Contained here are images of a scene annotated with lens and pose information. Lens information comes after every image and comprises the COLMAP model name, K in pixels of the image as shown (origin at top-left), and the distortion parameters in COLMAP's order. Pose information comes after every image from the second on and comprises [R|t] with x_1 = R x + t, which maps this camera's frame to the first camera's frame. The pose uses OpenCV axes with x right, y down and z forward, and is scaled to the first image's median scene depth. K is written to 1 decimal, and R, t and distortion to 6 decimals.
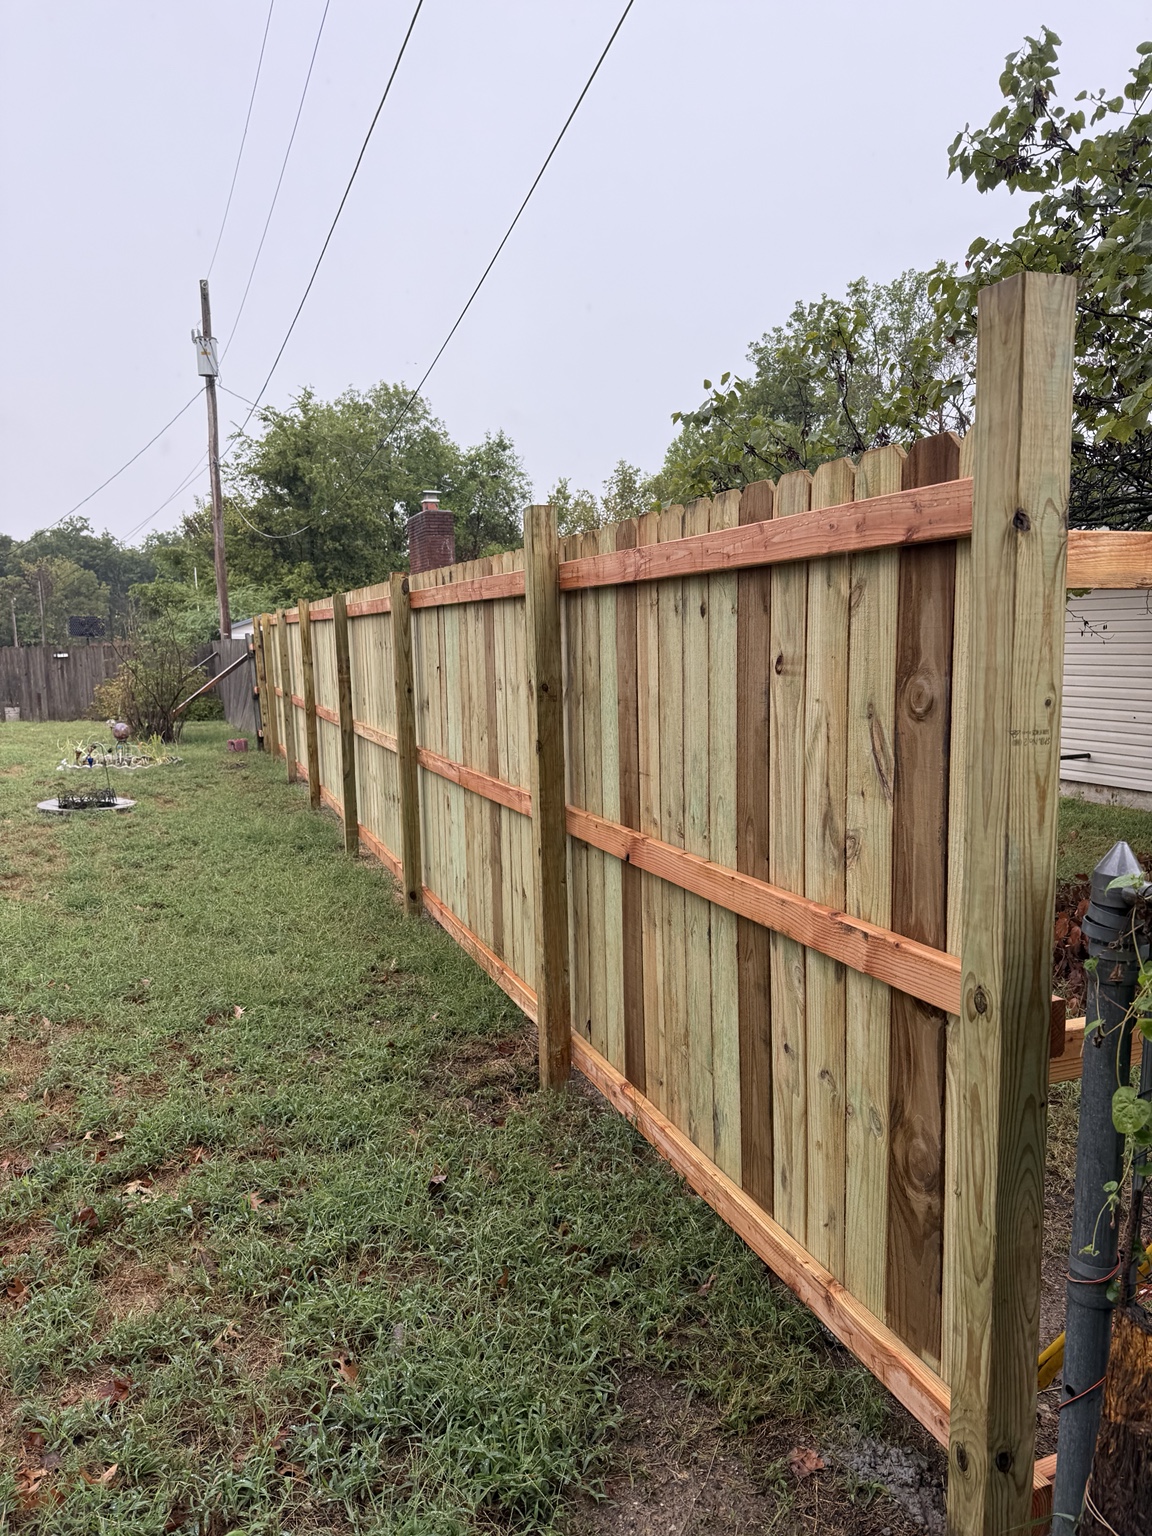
lens RADIAL K [[1083.8, 0, 583.5], [0, 1083.8, 765.7], [0, 0, 1]] dist [0.073454, -0.091493]
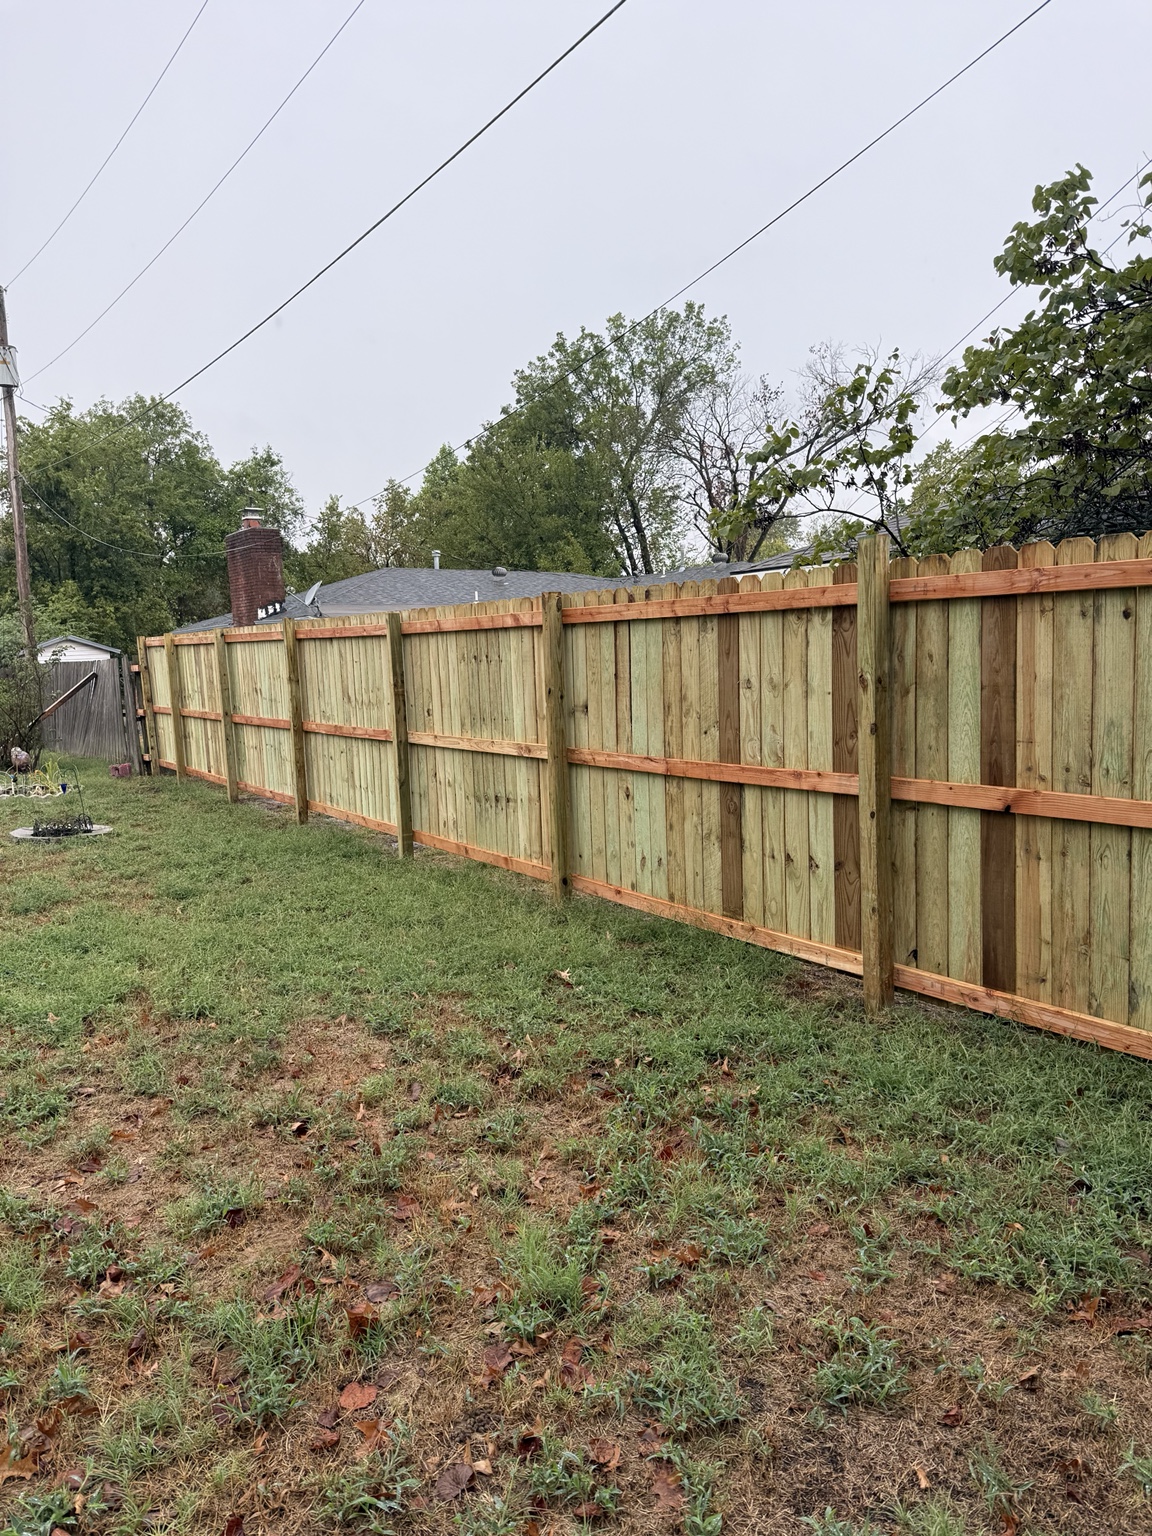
lens RADIAL K [[1083.8, 0, 565.7], [0, 1083.8, 746.9], [0, 0, 1]] dist [0.073454, -0.091493]
pose [[0.973628, -0.040197, 0.224571, -0.439972], [0.047272, 0.998538, -0.026217, 0.012372], [-0.223189, 0.036141, 0.974105, -0.087206]]
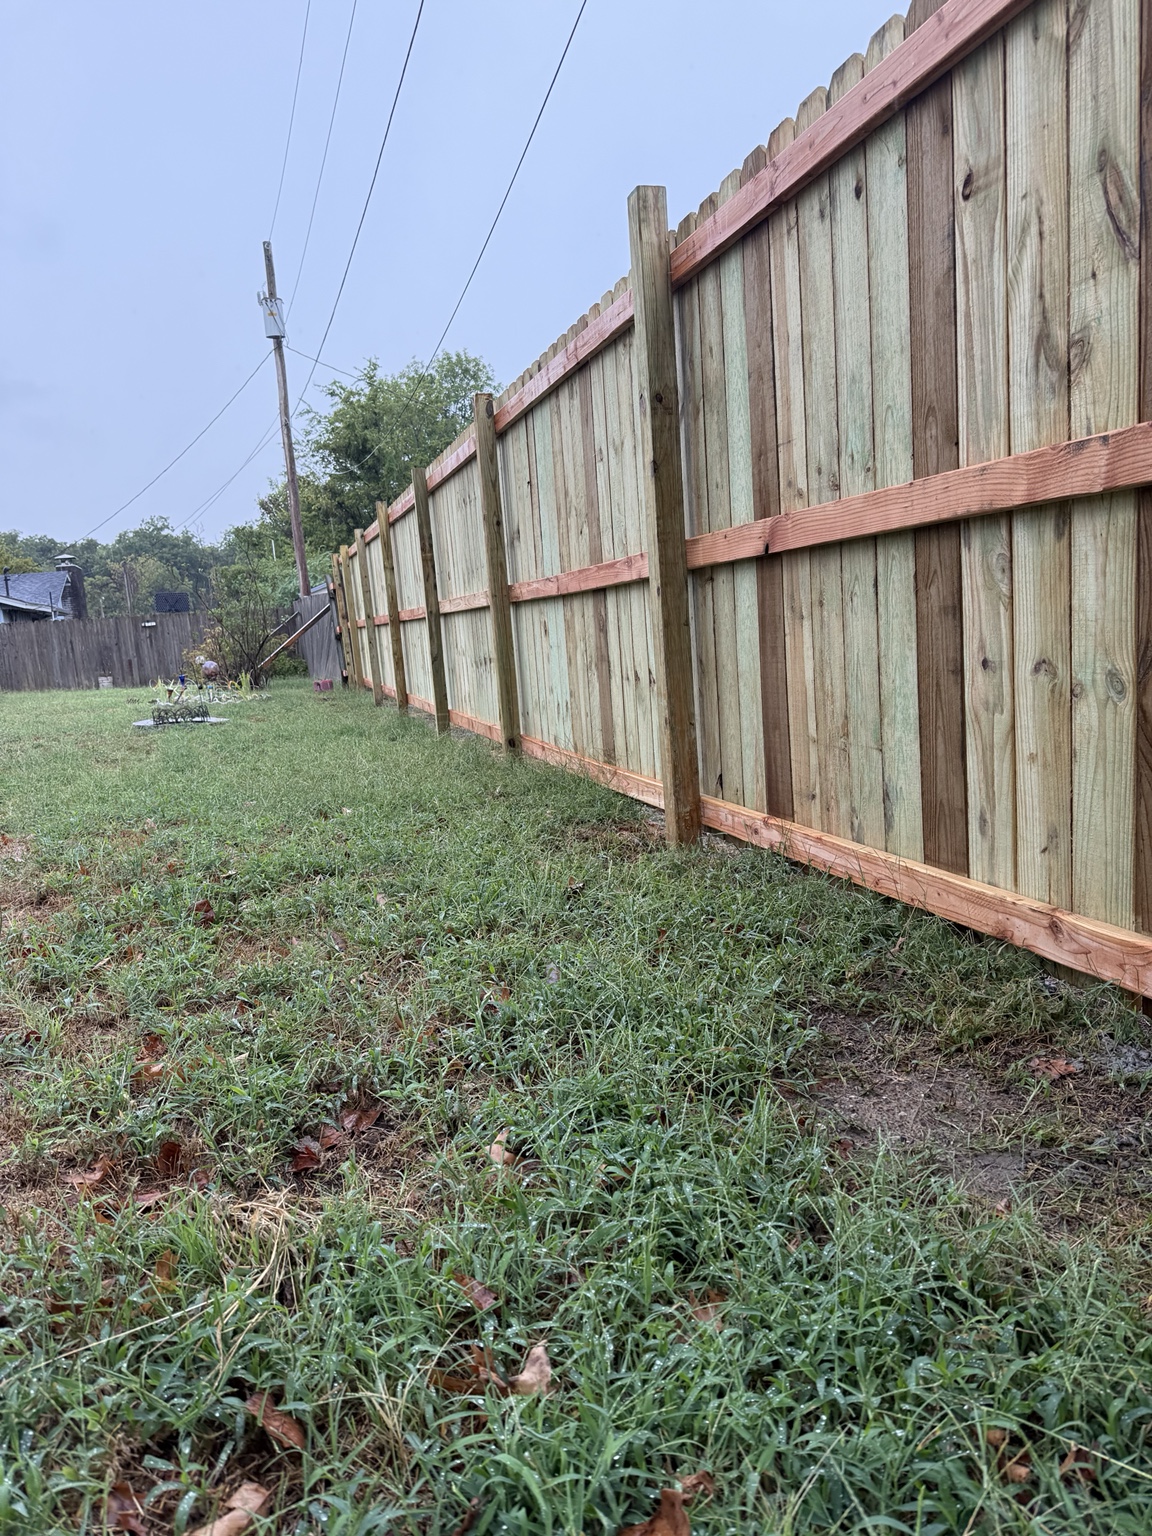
lens RADIAL K [[1083.8, 0, 574.5], [0, 1083.8, 772.1], [0, 0, 1]] dist [0.073454, -0.091493]
pose [[0.996045, -0.040360, -0.079157, -0.030486], [0.042210, 0.998870, 0.021833, 0.140279], [0.078186, -0.025088, 0.996623, 0.056420]]
